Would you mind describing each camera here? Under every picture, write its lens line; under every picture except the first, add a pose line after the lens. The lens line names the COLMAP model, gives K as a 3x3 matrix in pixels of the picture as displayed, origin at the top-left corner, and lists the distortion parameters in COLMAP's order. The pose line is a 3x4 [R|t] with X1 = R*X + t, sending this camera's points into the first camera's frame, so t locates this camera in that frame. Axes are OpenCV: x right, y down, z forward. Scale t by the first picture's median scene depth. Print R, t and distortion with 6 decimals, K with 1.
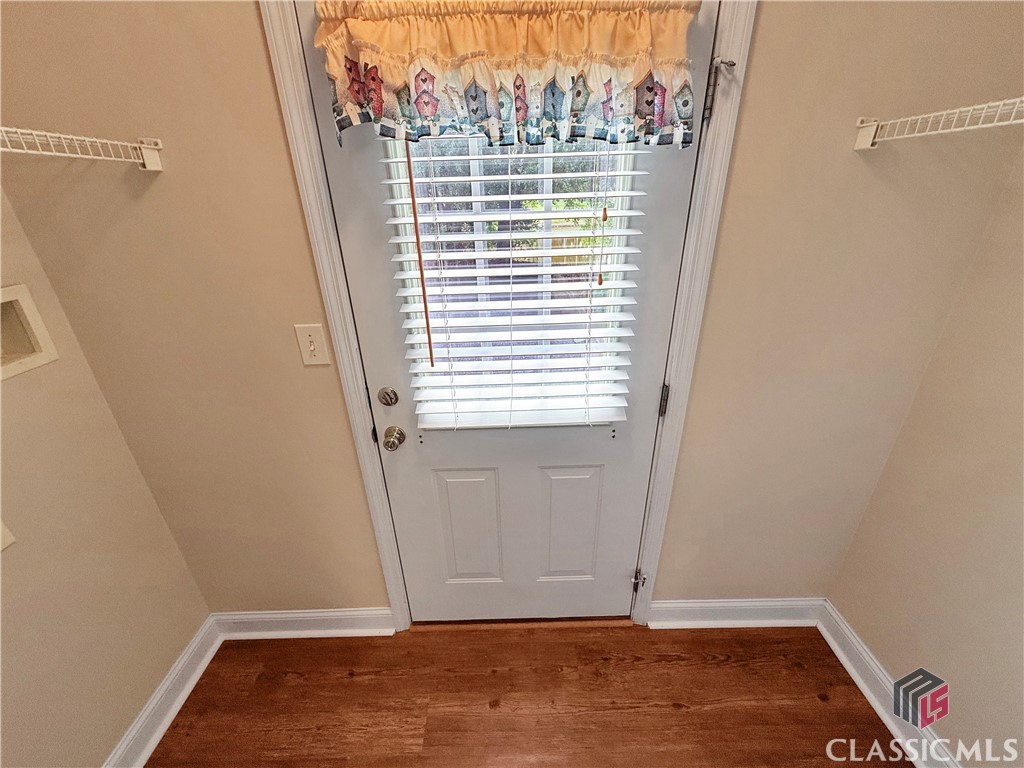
lens RADIAL K [[412.3, 0, 512.1], [0, 412.3, 386.2], [0, 0, 1]] dist [-0.000203, -0.000129]
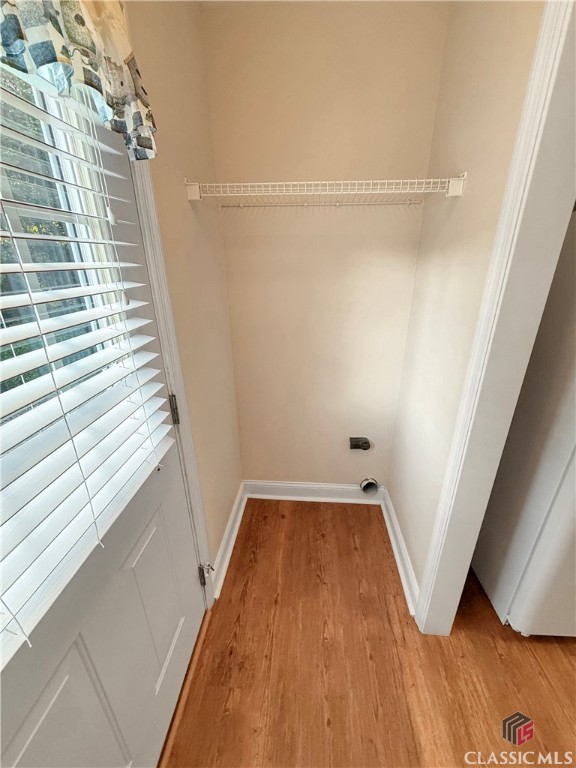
lens RADIAL K [[309.2, 0, 291.3], [0, 309.2, 383.8], [0, 0, 1]] dist [-0.000203, -0.000129]
pose [[0.066177, -0.343711, 0.936741, -0.285549], [0.416288, 0.862704, 0.287136, -0.108823], [-0.906821, 0.370952, 0.200174, 0.455458]]
